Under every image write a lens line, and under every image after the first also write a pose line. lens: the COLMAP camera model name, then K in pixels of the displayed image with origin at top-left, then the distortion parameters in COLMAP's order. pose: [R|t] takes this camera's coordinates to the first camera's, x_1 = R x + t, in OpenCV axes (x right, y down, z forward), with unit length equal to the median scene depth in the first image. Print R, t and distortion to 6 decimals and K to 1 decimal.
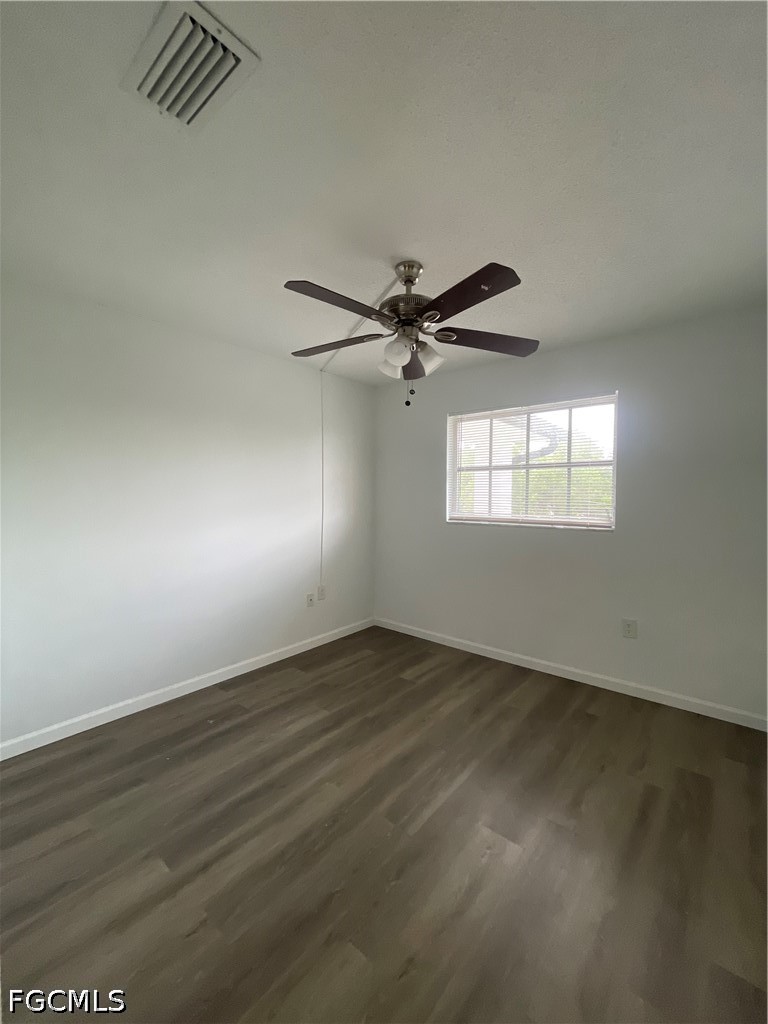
lens RADIAL K [[415.2, 0, 380.9], [0, 415.2, 515.0], [0, 0, 1]] dist [0.001171, 0.000520]
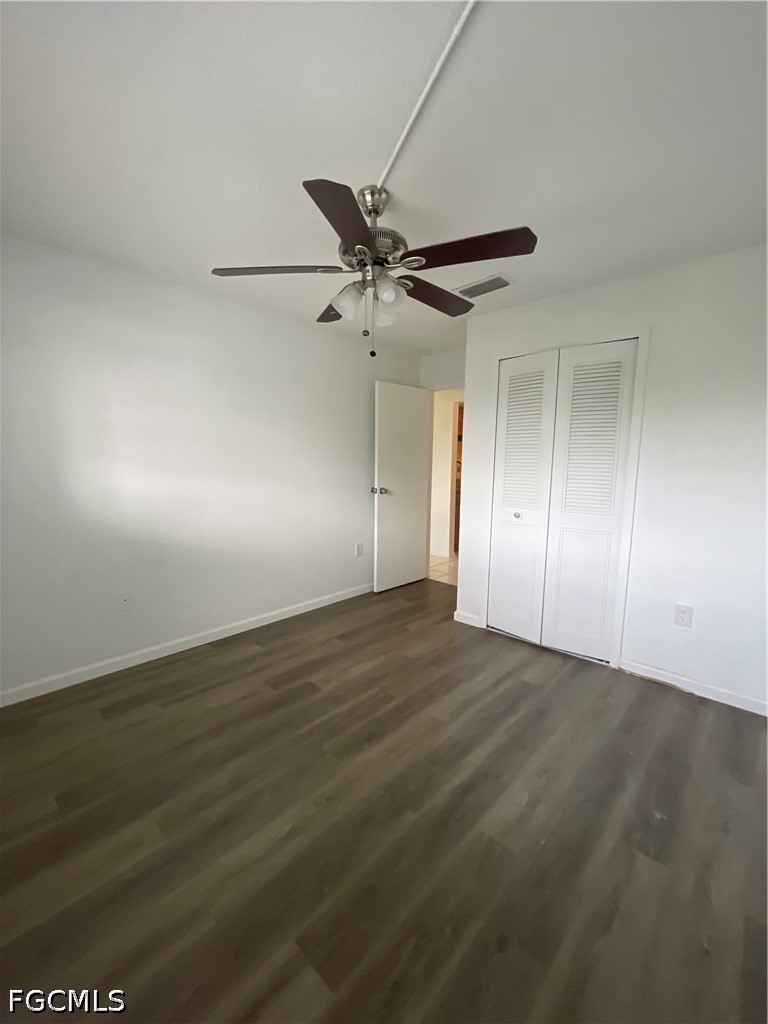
lens RADIAL K [[415.2, 0, 380.9], [0, 415.2, 515.0], [0, 0, 1]] dist [0.001171, 0.000520]
pose [[-0.998166, -0.023391, 0.055844, -0.007104], [-0.013153, 0.984104, 0.177105, -0.075453], [-0.059098, 0.176046, -0.982606, 1.748711]]
